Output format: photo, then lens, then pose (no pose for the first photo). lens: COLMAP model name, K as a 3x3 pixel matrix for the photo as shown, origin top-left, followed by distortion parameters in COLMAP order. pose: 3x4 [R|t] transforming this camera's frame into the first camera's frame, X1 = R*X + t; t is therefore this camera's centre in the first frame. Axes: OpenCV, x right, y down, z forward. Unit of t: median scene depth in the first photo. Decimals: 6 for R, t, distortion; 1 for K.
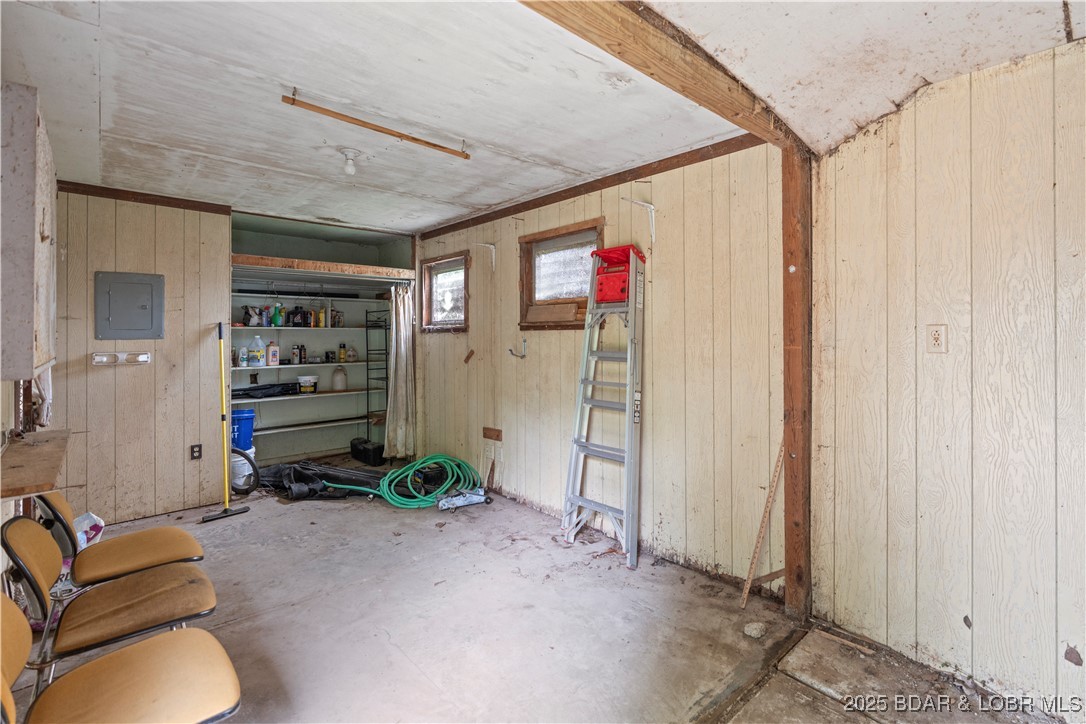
lens RADIAL K [[497.9, 0, 543.3], [0, 497.9, 338.9], [0, 0, 1]] dist [-0.004856, 0.000915]
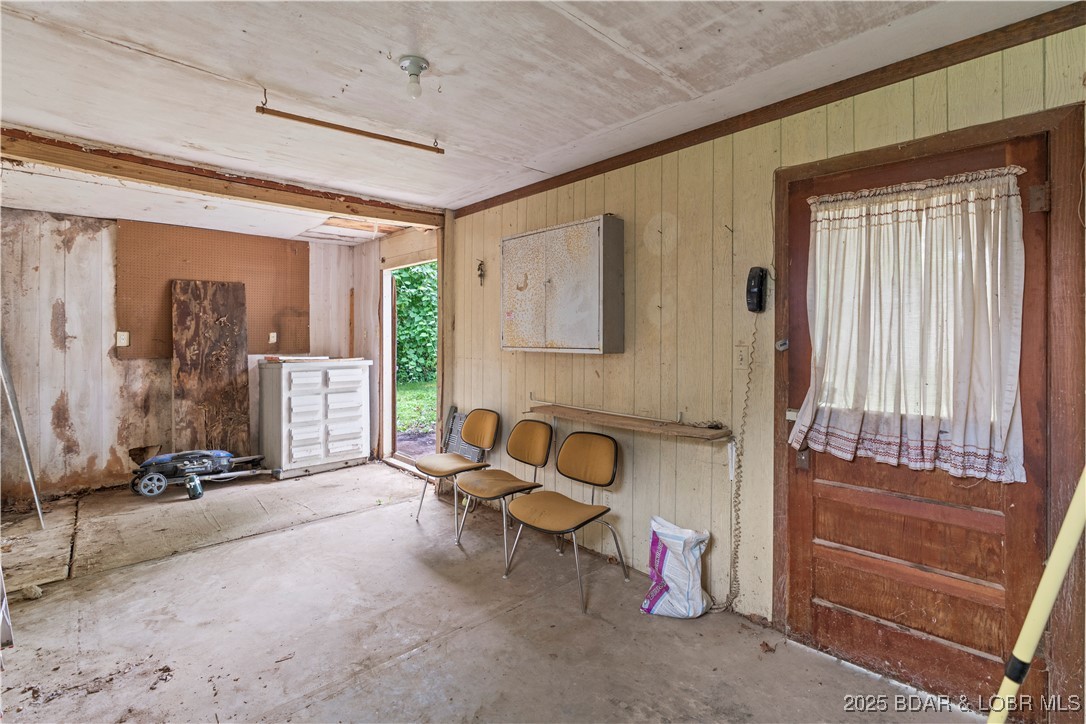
lens RADIAL K [[497.9, 0, 543.3], [0, 497.9, 338.9], [0, 0, 1]] dist [-0.004856, 0.000915]
pose [[-0.999466, -0.004393, -0.032370, -0.700936], [-0.004457, 0.999988, 0.001892, -0.001479], [0.032361, 0.002035, -0.999474, 2.163224]]
